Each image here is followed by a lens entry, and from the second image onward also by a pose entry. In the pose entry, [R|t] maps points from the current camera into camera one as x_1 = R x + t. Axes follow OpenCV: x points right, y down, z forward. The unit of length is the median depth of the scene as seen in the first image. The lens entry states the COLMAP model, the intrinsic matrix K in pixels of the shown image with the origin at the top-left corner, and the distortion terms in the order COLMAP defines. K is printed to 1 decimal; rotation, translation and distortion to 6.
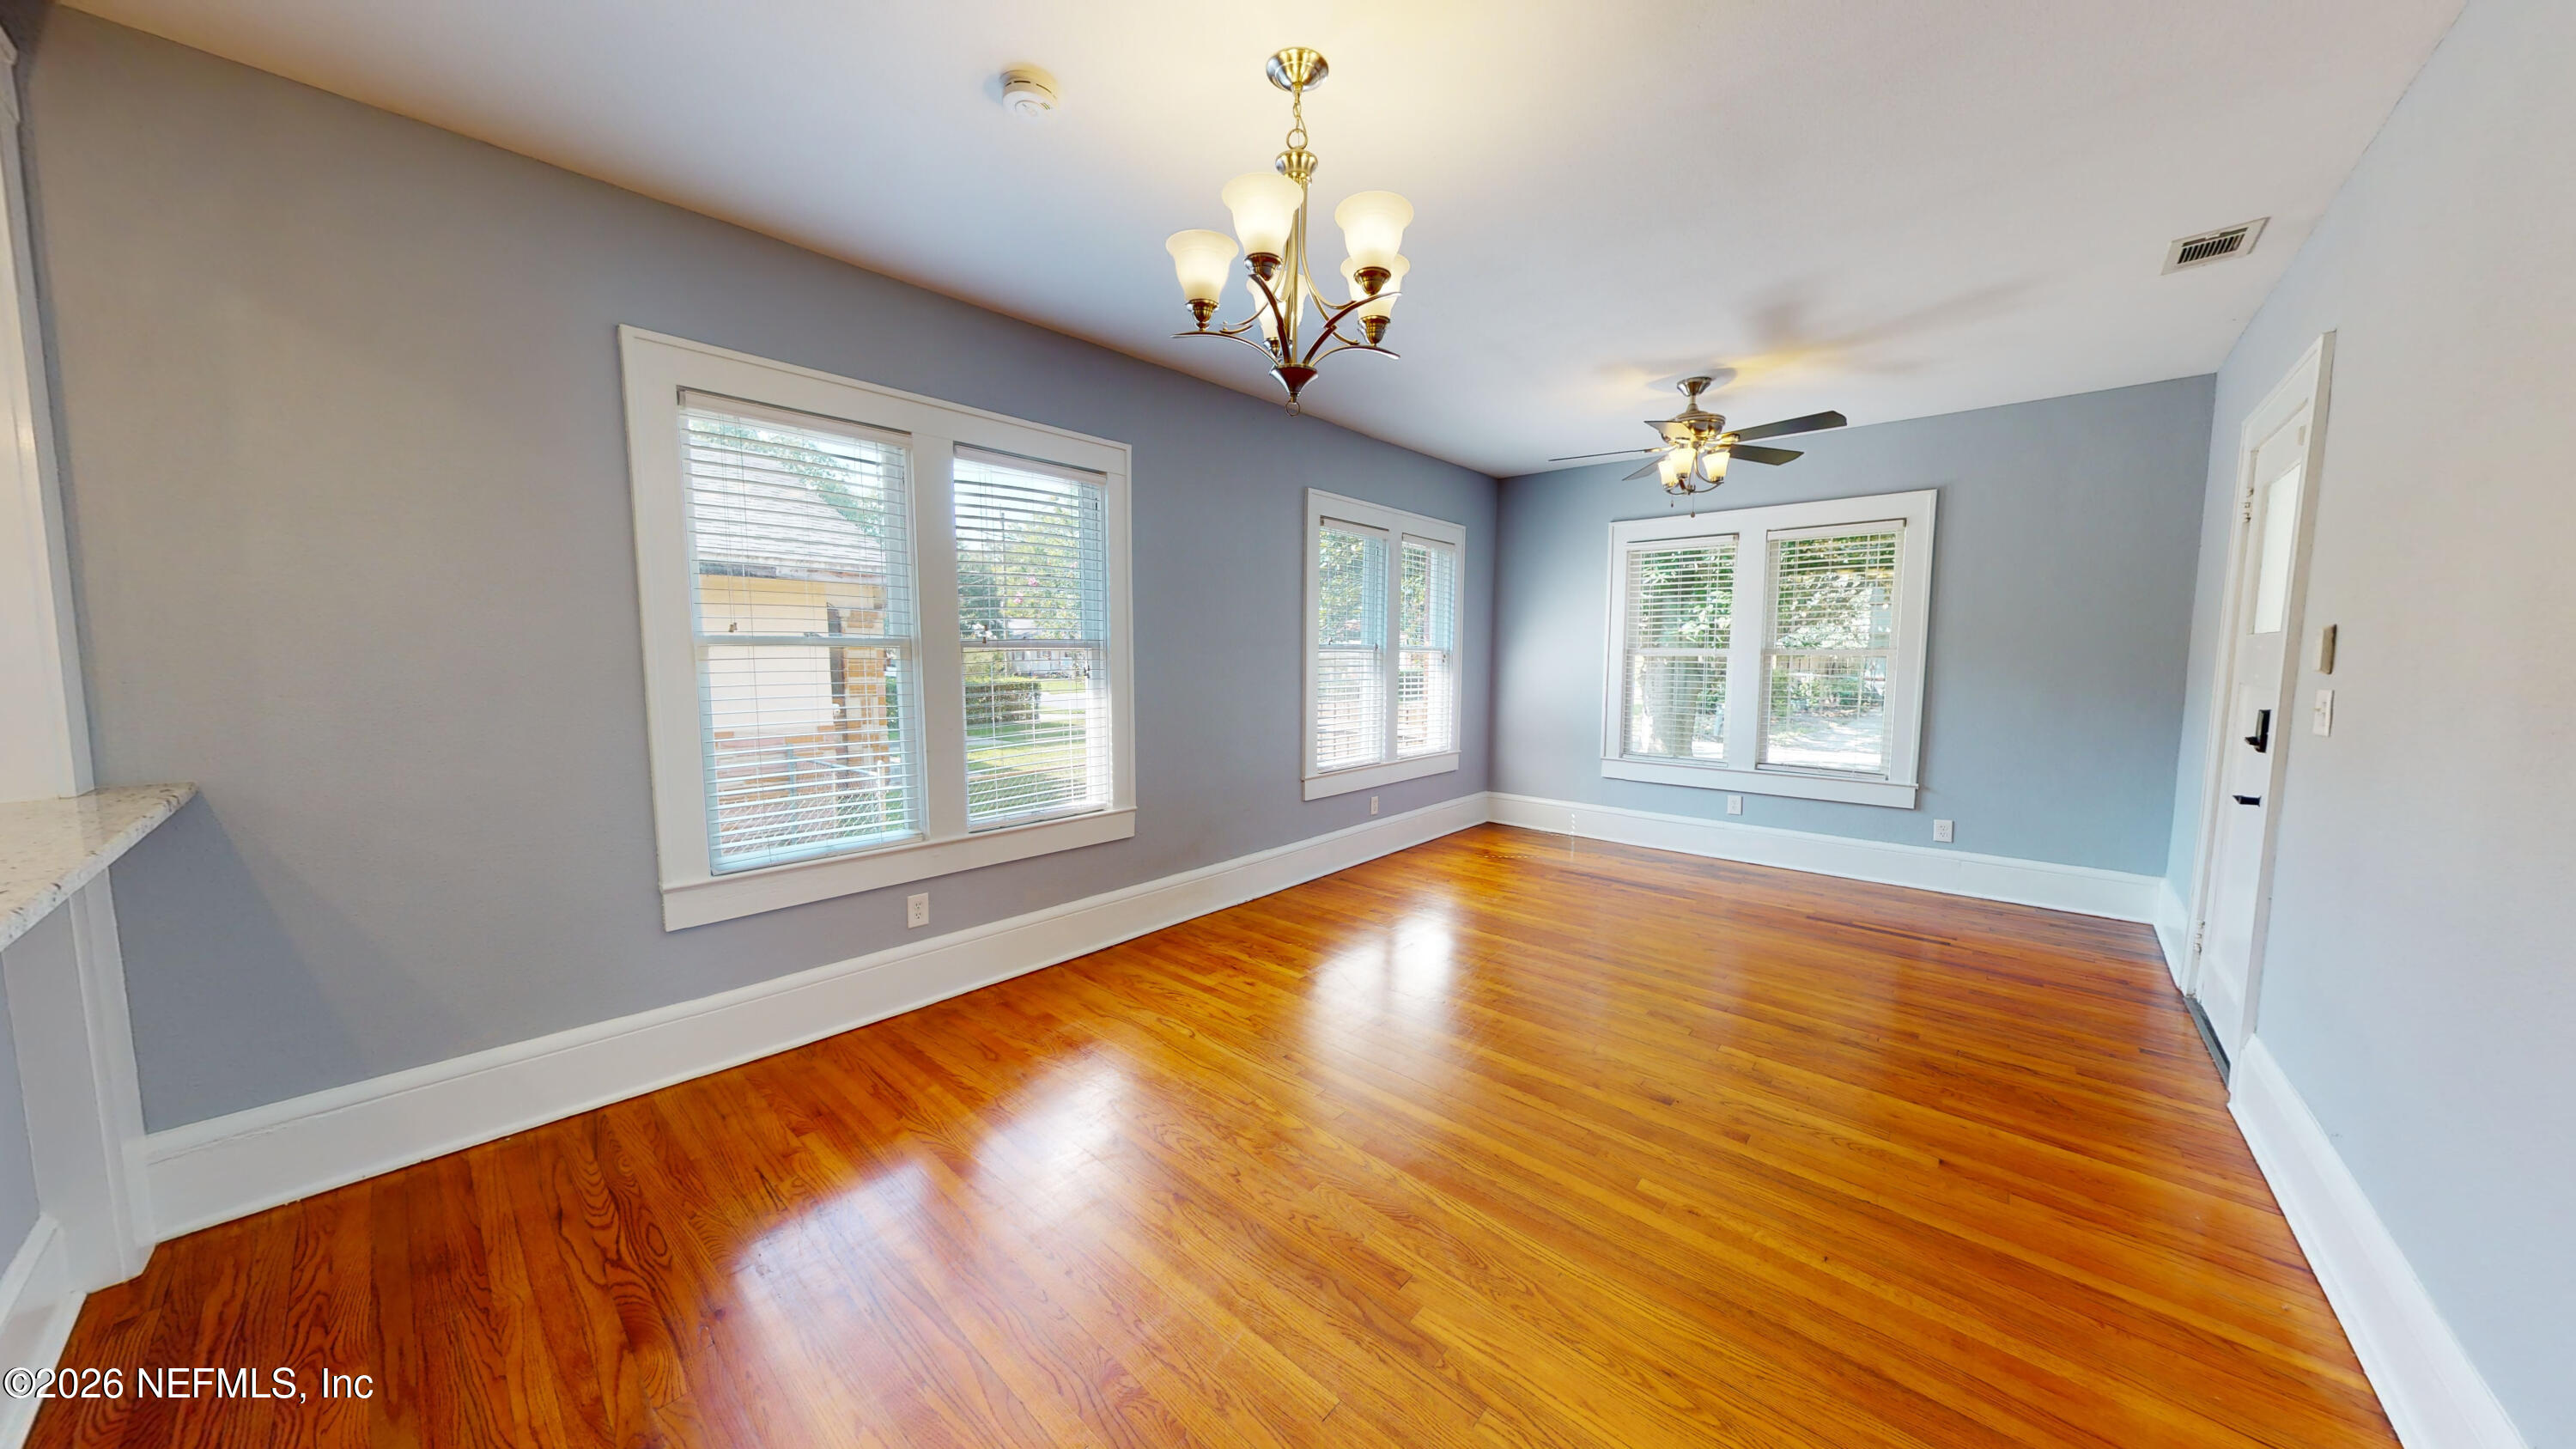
lens RADIAL K [[807.9, 0, 1284.4], [0, 807.9, 715.5], [0, 0, 1]] dist [-0.000141, -0.000084]
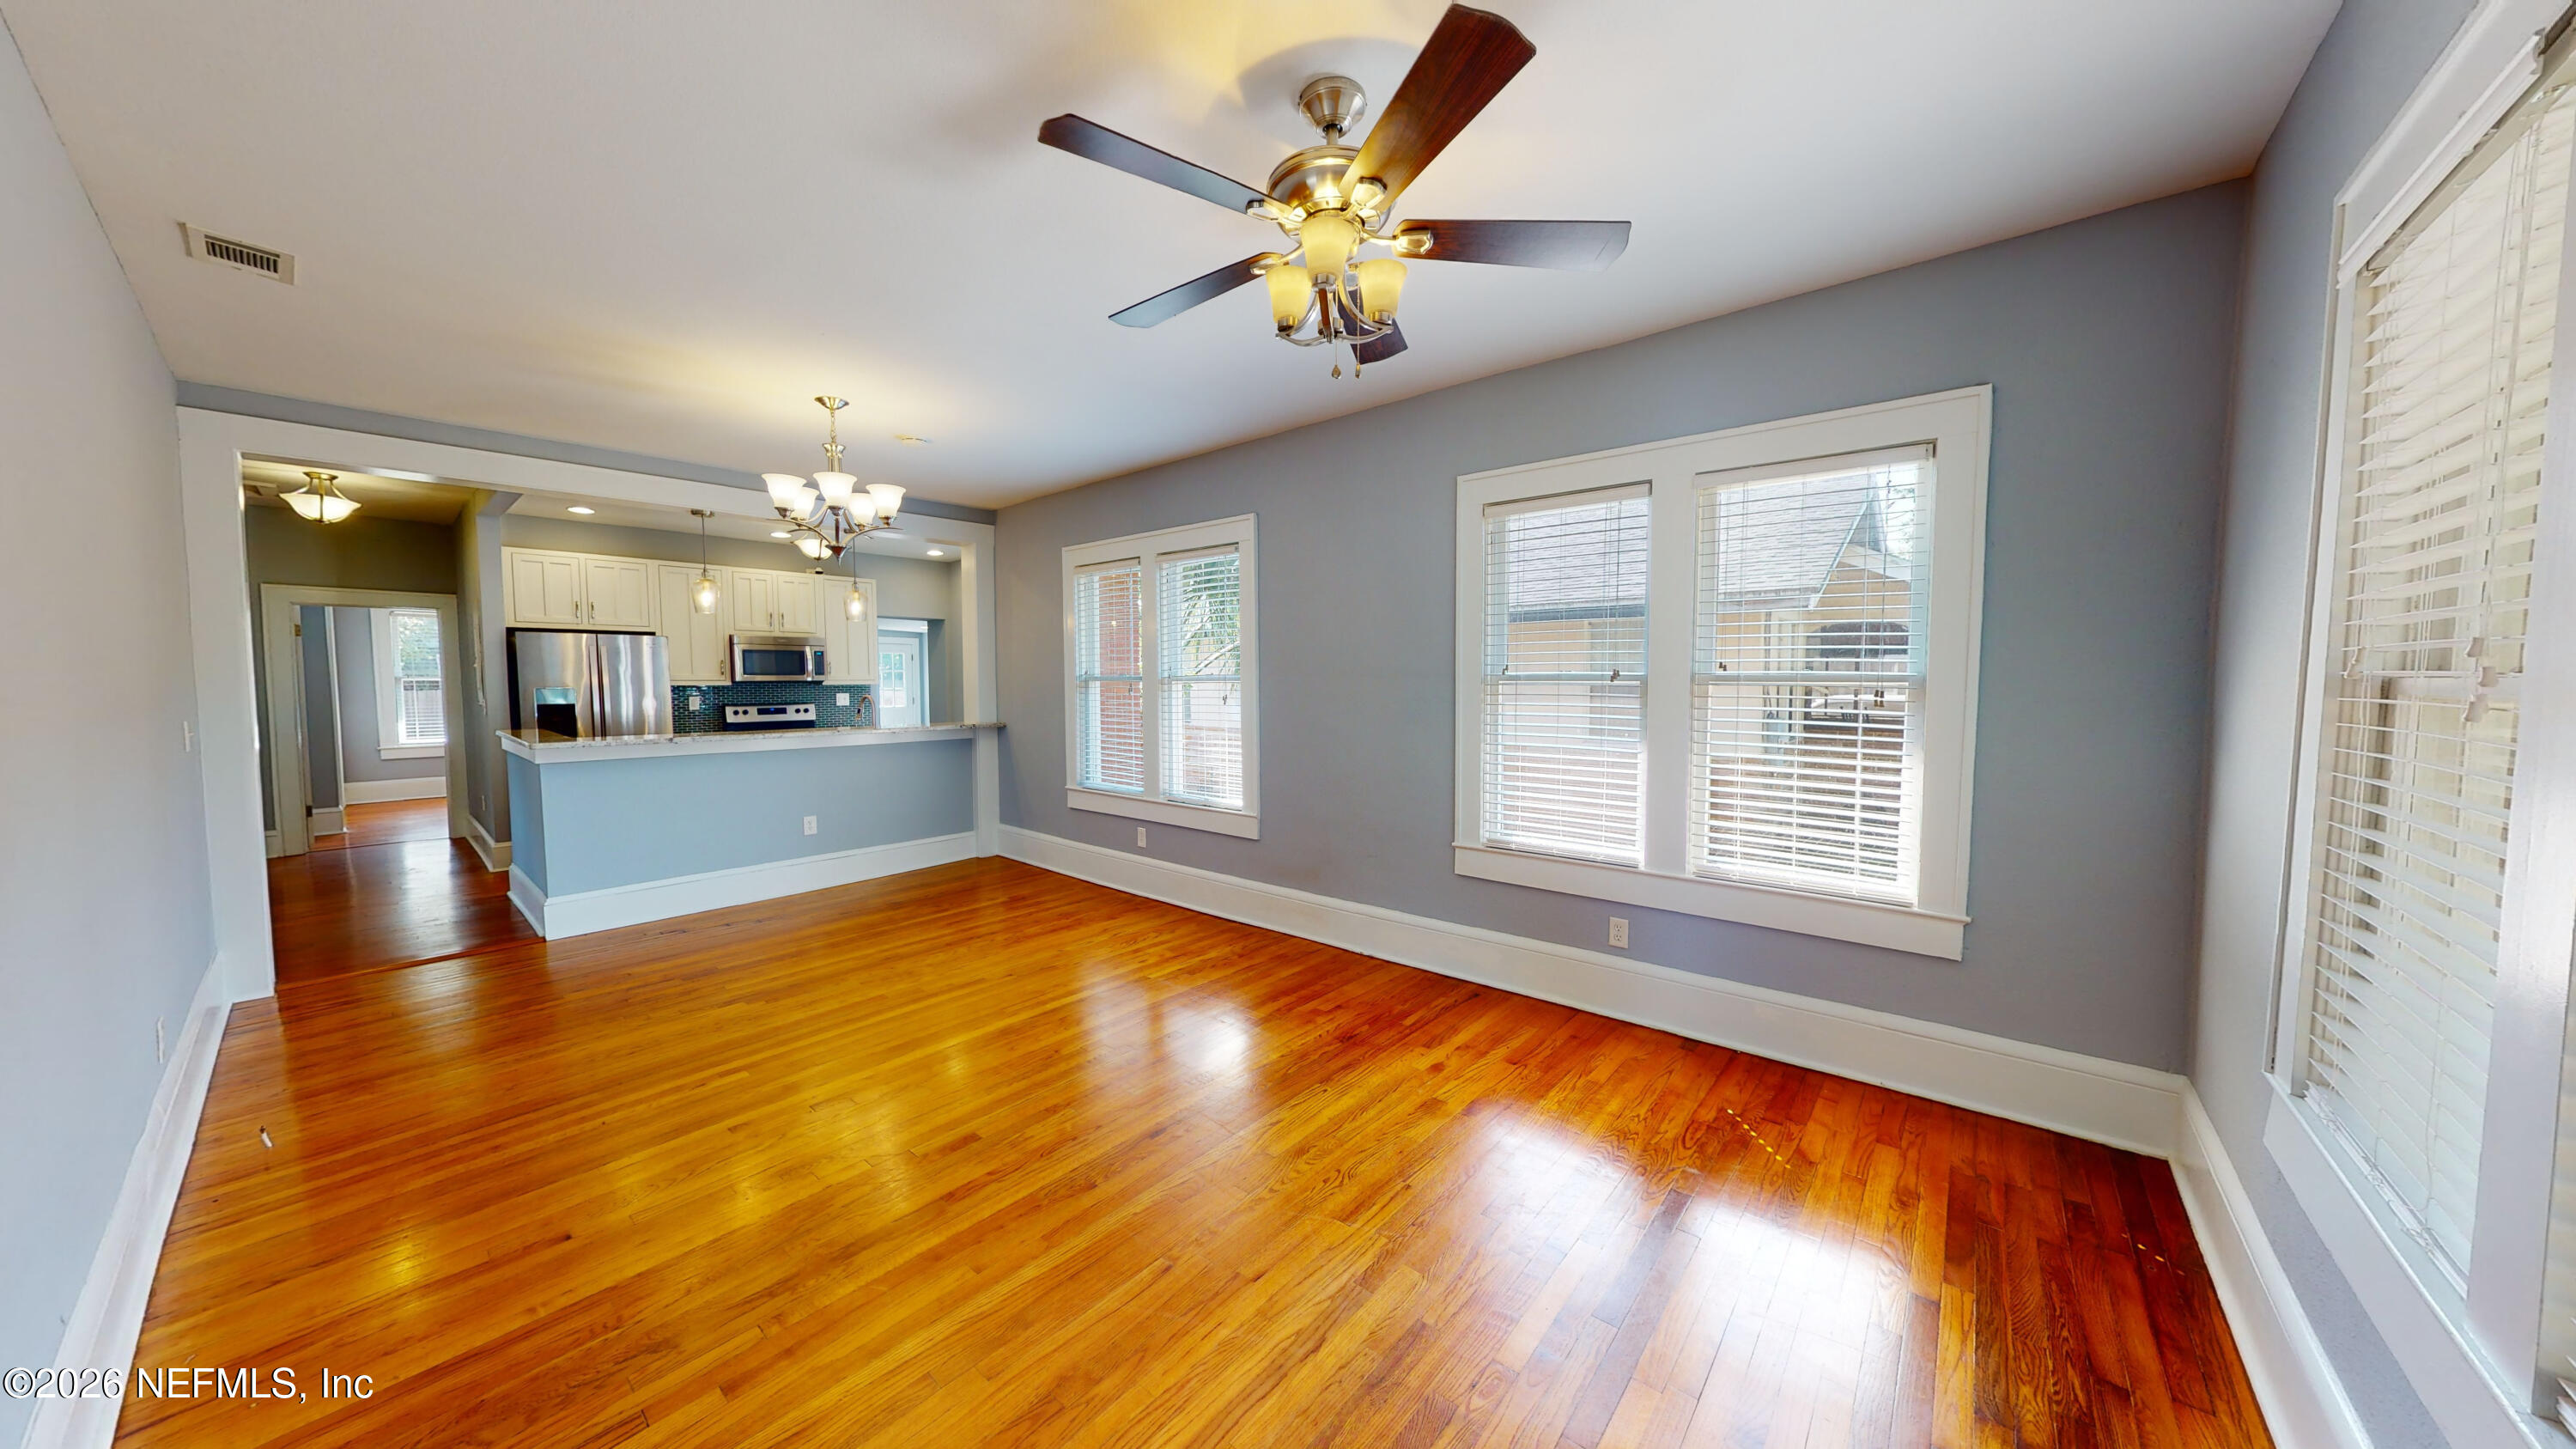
lens RADIAL K [[807.9, 0, 1293.9], [0, 807.9, 712.9], [0, 0, 1]] dist [-0.000141, -0.000084]
pose [[0.034053, 0.043080, -0.998491, 1.077994], [-0.072192, 0.996567, 0.040534, -0.095504], [0.996809, 0.070703, 0.037046, 1.083681]]
